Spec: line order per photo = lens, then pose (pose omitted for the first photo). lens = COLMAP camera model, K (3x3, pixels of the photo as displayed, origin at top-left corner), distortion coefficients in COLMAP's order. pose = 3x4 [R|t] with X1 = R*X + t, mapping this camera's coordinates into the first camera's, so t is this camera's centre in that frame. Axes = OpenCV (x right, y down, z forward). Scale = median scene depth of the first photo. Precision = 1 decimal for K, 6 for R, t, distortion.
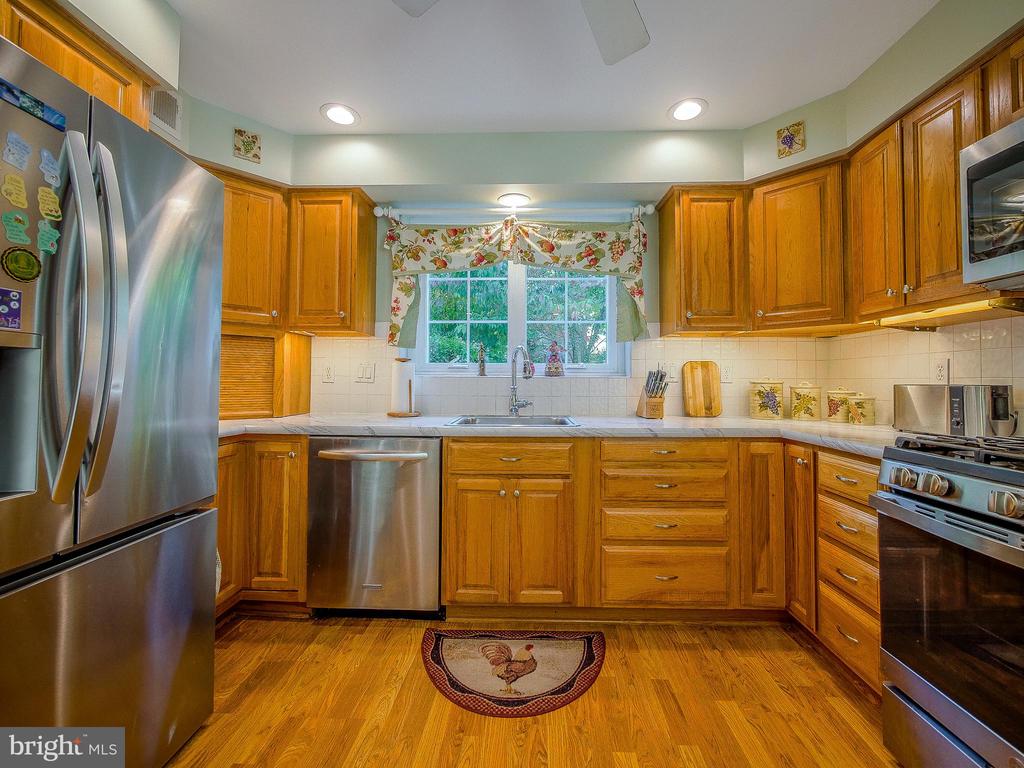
lens RADIAL K [[429.5, 0, 524.1], [0, 429.5, 370.8], [0, 0, 1]] dist [-0.004095, -0.000188]
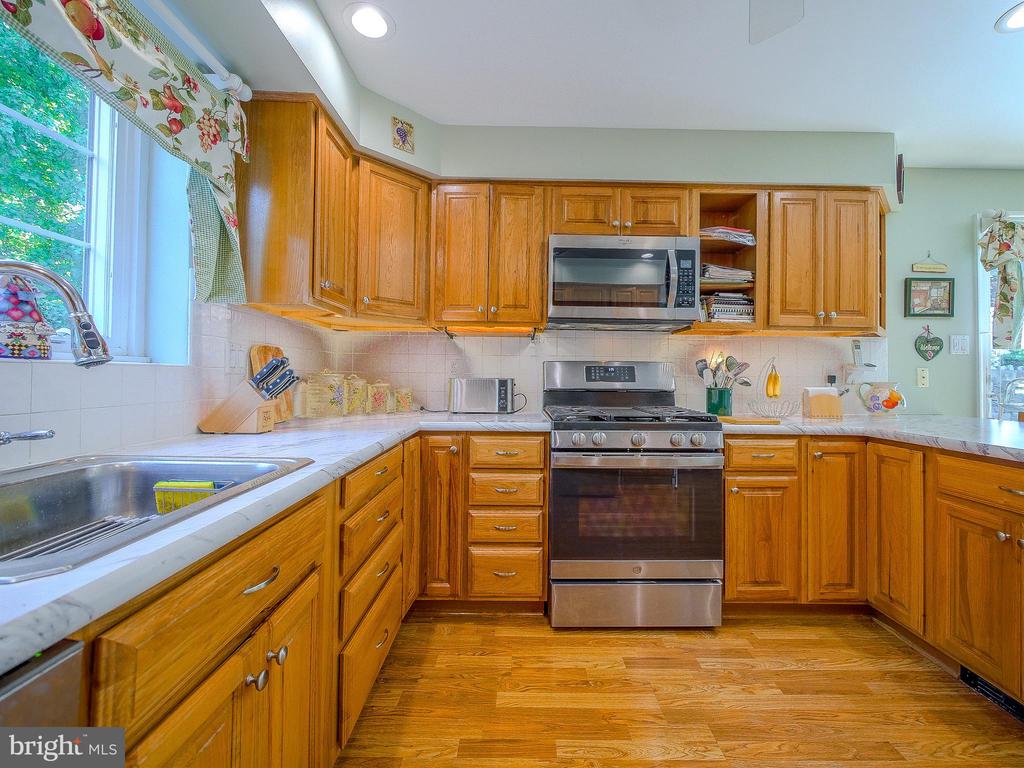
lens RADIAL K [[435.9, 0, 523.0], [0, 435.9, 370.0], [0, 0, 1]] dist [-0.003529, 0.000230]
pose [[-0.032894, 0.012225, 0.999384, -0.422210], [-0.035515, 0.999279, -0.013392, 0.016636], [-0.998828, -0.035934, -0.032436, 0.767480]]
